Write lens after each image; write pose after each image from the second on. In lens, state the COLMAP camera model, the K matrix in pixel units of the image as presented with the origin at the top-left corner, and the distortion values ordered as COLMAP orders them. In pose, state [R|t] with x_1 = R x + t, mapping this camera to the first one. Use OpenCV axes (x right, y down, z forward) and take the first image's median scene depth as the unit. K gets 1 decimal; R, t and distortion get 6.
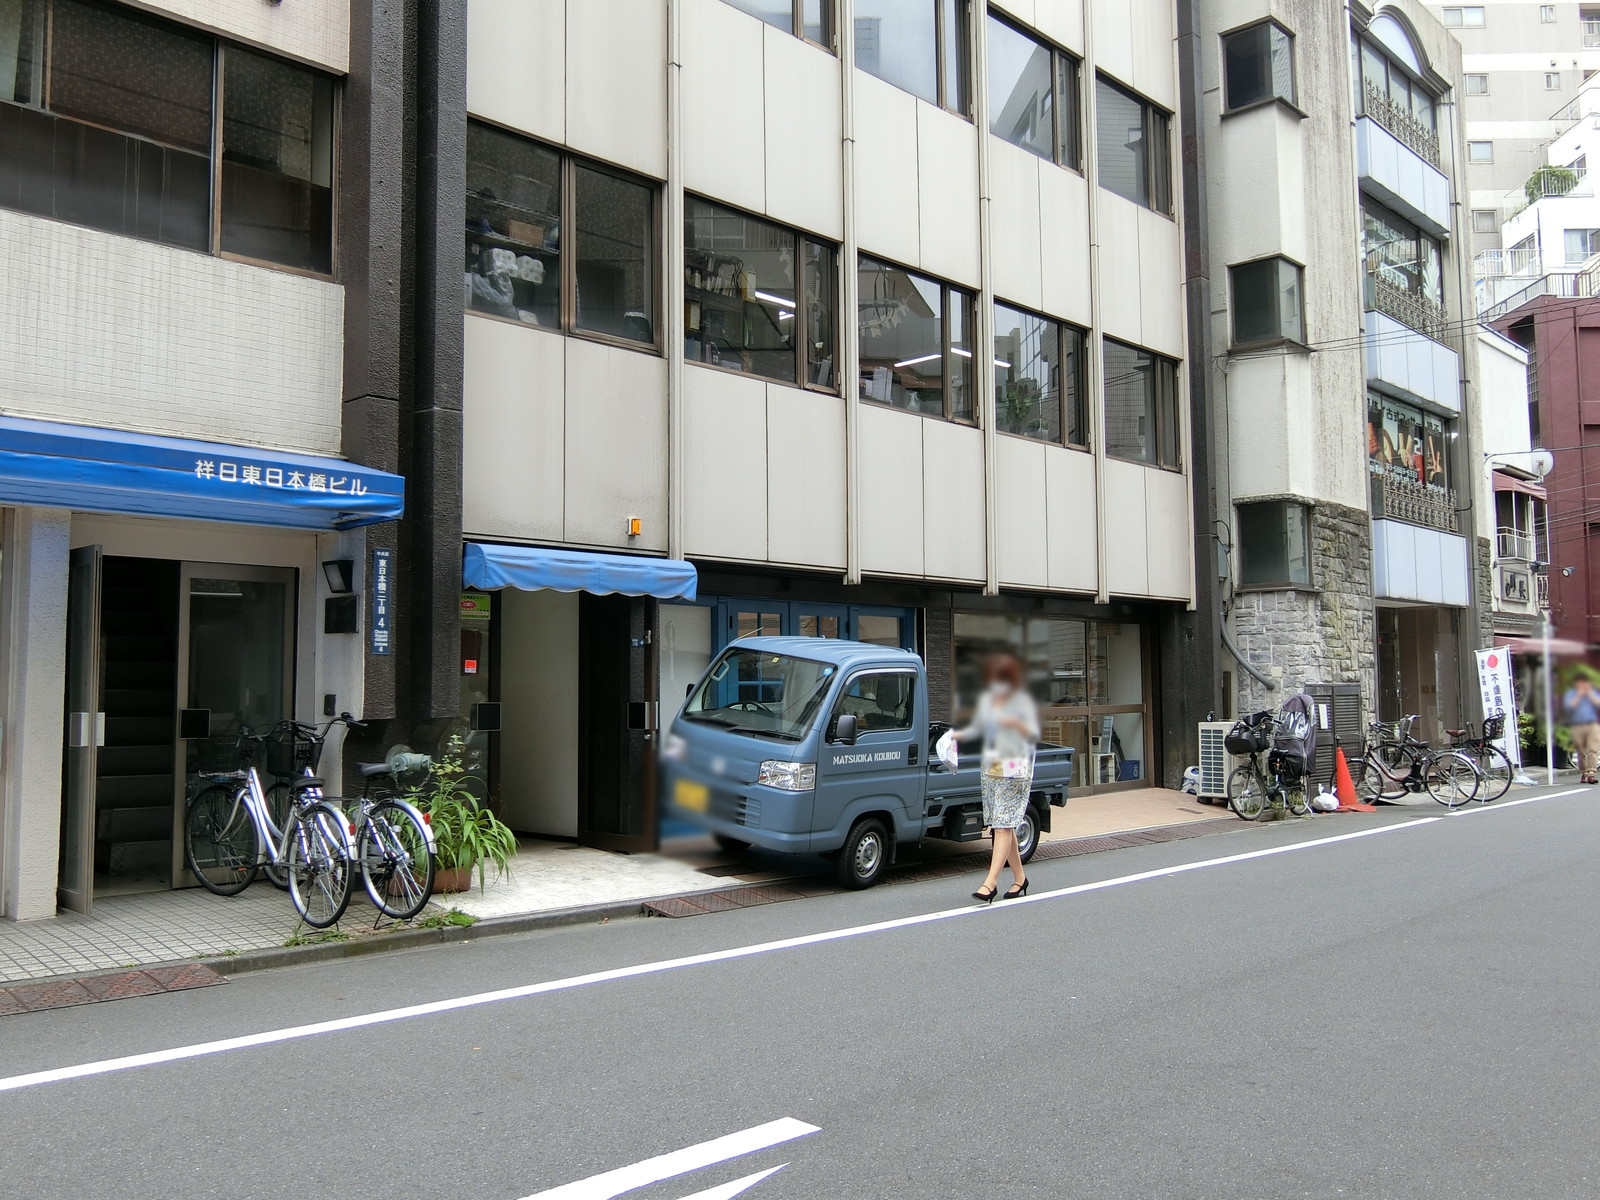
lens RADIAL K [[1394.8, 0, 800.4], [0, 1394.8, 594.0], [0, 0, 1]] dist [0.003705, -0.000045]
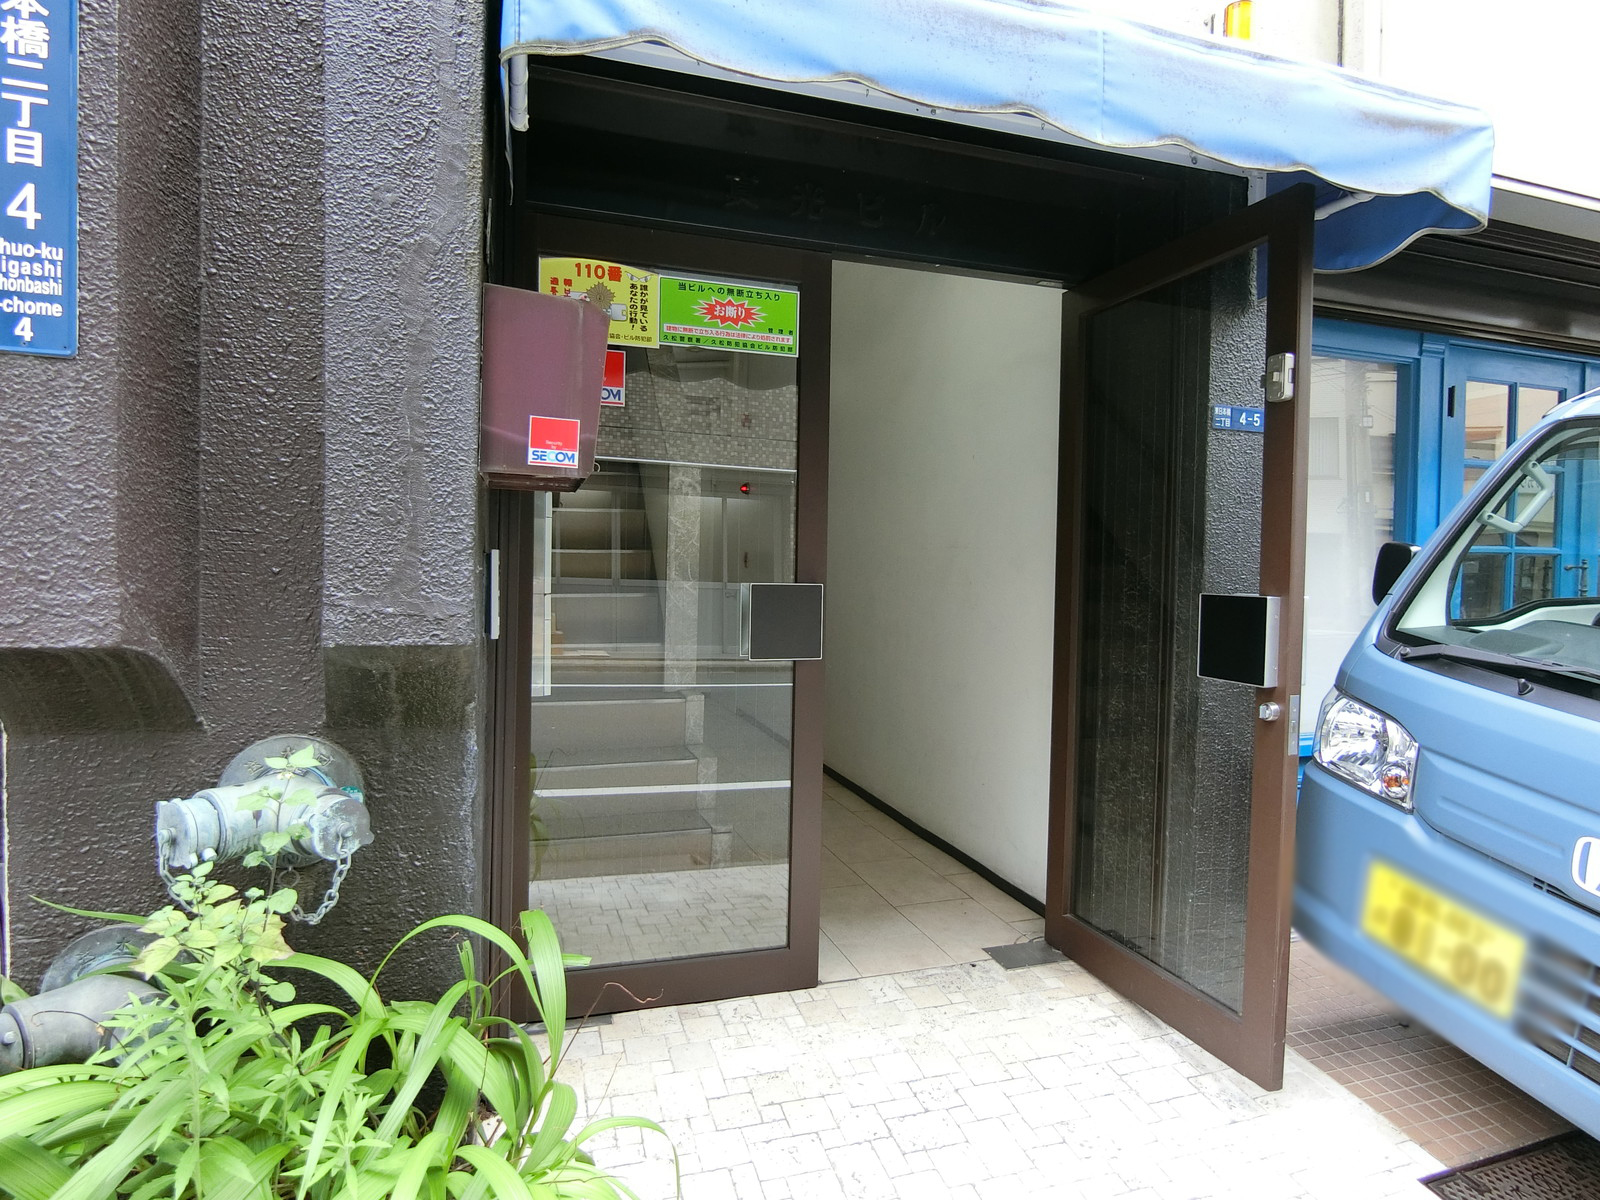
lens RADIAL K [[893.9, 0, 797.4], [0, 893.9, 589.5], [0, 0, 1]] dist [-0.002884, -0.000573]
pose [[0.878726, 0.030987, -0.476319, -0.105409], [0.012919, 0.995981, 0.088627, 0.056376], [0.477151, -0.084032, 0.874794, 0.763811]]
